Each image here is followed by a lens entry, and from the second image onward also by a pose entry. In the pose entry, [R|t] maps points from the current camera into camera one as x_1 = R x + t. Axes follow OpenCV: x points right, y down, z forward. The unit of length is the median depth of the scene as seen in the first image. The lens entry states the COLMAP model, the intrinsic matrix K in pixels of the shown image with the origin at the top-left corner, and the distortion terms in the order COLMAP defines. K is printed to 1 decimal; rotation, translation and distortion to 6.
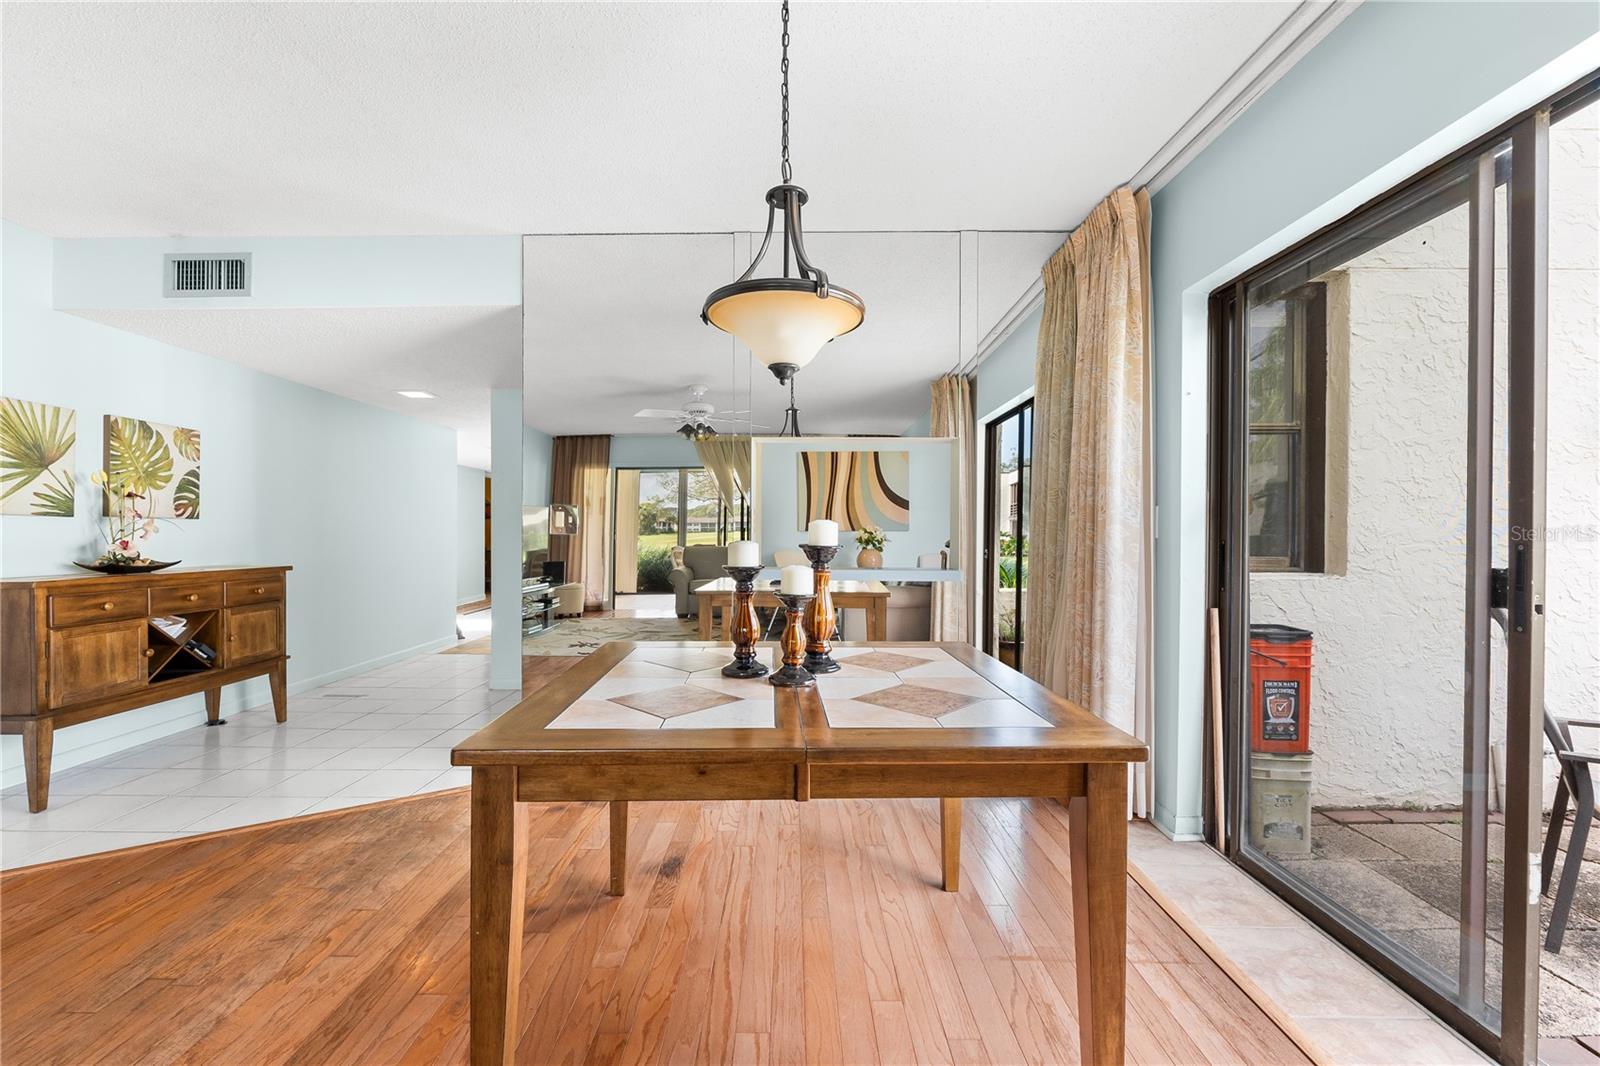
lens RADIAL K [[665.8, 0, 797.7], [0, 665.8, 531.5], [0, 0, 1]] dist [-0.000041, 0.000150]
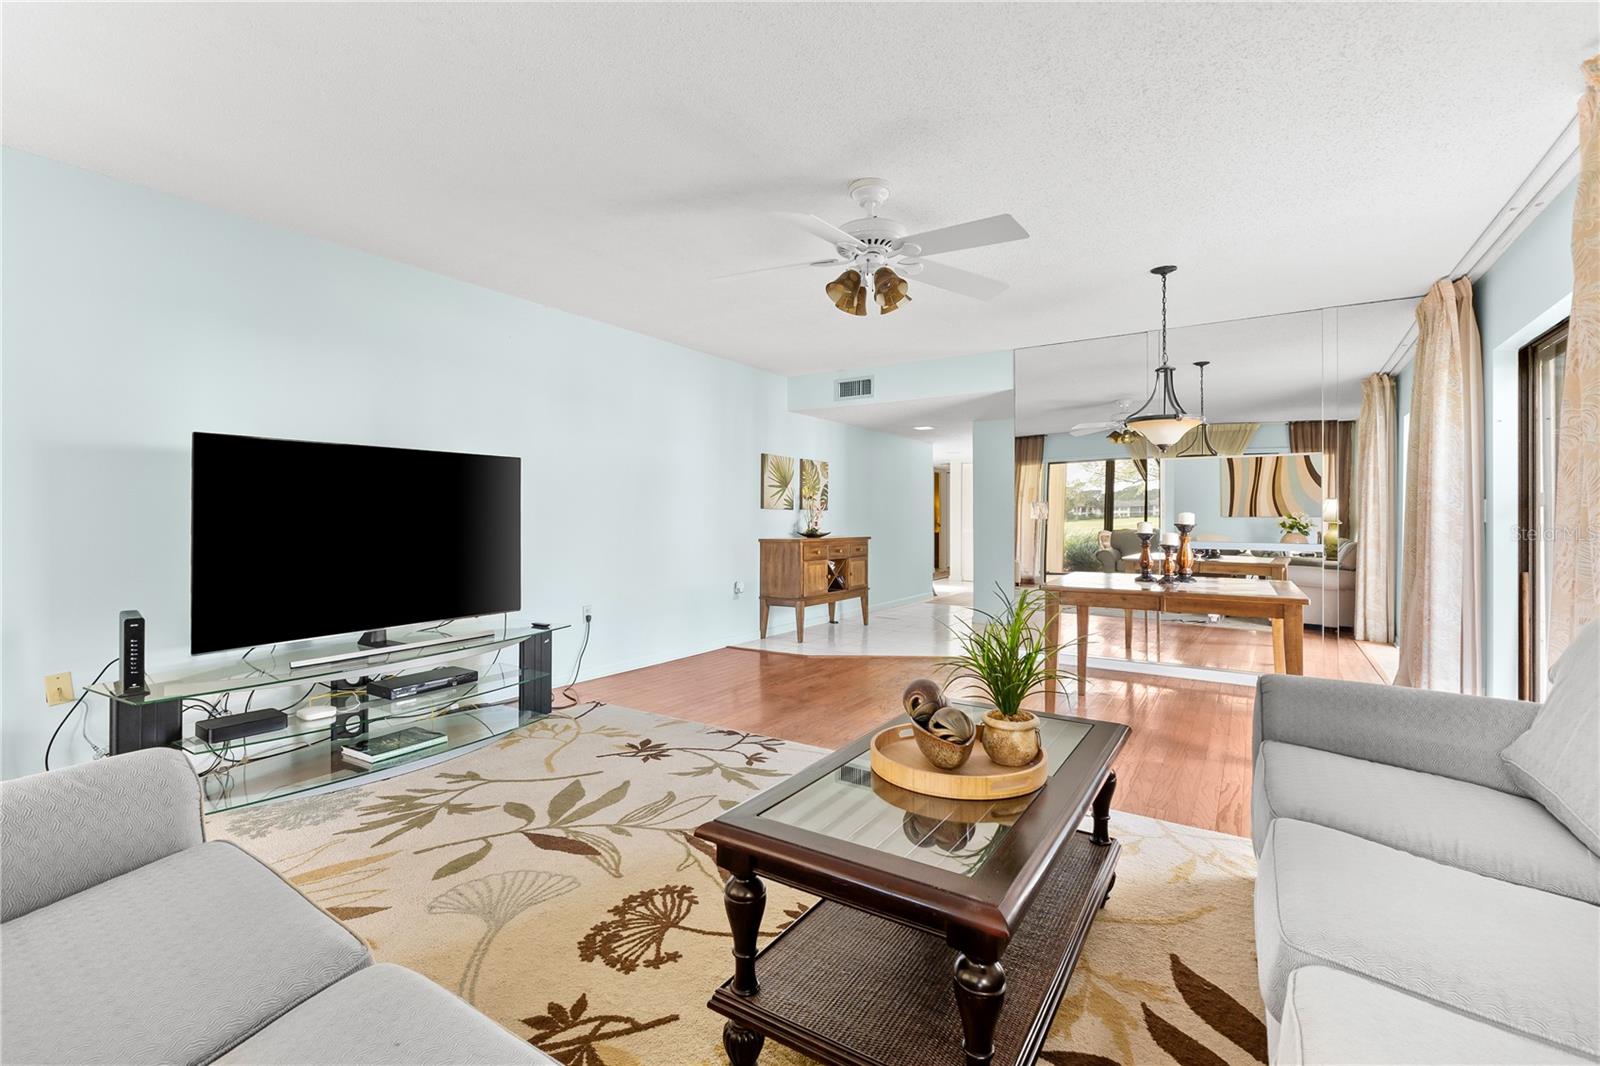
lens RADIAL K [[730.3, 0, 779.0], [0, 730.3, 510.7], [0, 0, 1]] dist [-0.000573, -0.000366]
pose [[0.829015, -0.004069, -0.559211, 0.133772], [-0.000834, 0.999963, -0.008512, -0.000146], [0.559226, 0.007523, 0.828981, -0.849406]]
